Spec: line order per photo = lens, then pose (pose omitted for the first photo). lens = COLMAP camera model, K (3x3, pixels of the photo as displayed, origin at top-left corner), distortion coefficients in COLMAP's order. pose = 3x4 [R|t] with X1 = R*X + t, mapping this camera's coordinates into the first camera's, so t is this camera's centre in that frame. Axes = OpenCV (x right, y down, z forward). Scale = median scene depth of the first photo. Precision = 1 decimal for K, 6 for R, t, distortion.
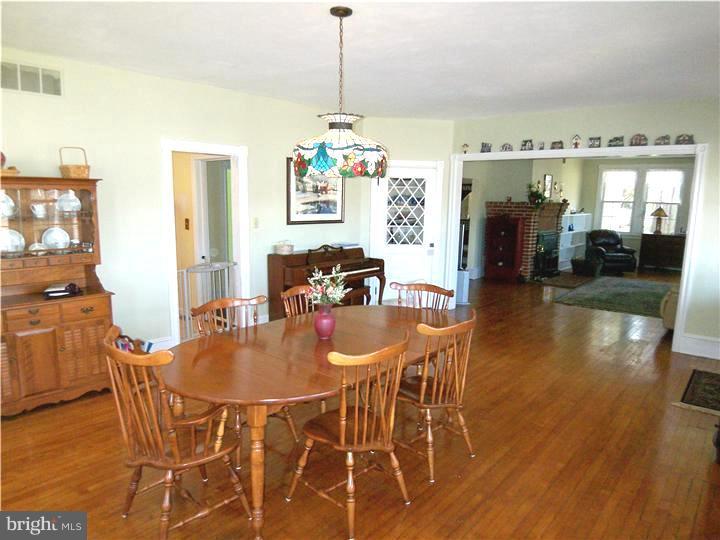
lens RADIAL K [[480.3, 0, 355.2], [0, 480.3, 279.1], [0, 0, 1]] dist [-0.034247, -0.005130]
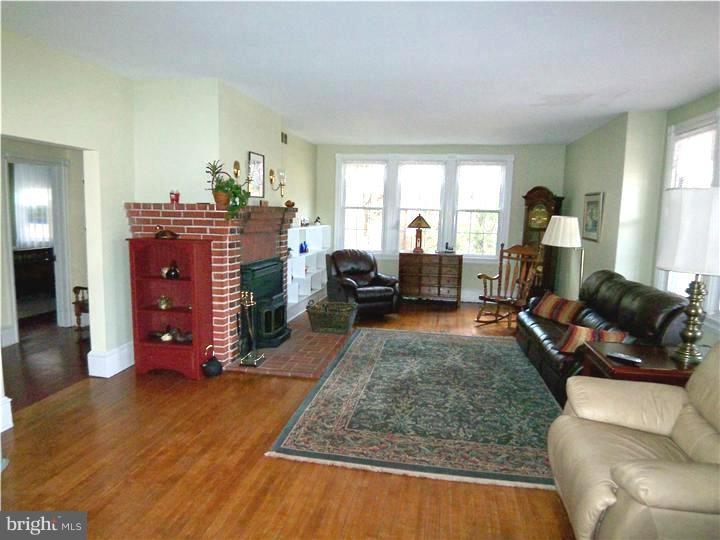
lens RADIAL K [[480.3, 0, 355.2], [0, 480.3, 279.1], [0, 0, 1]] dist [-0.034247, -0.005130]
pose [[0.863371, -0.061426, 0.500817, 0.208667], [0.070939, 0.997481, 0.000050, -0.067136], [-0.499559, 0.035484, 0.865553, 0.454811]]
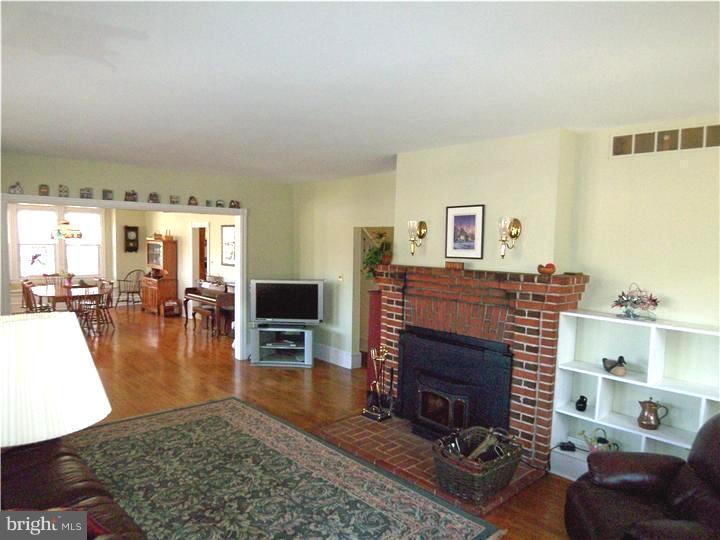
lens RADIAL K [[480.3, 0, 355.2], [0, 480.3, 279.1], [0, 0, 1]] dist [-0.034247, -0.005130]
pose [[-0.116019, 0.064552, -0.991147, 0.750421], [-0.184842, 0.979051, 0.085401, -0.153269], [0.975896, 0.193114, -0.101657, 0.860898]]
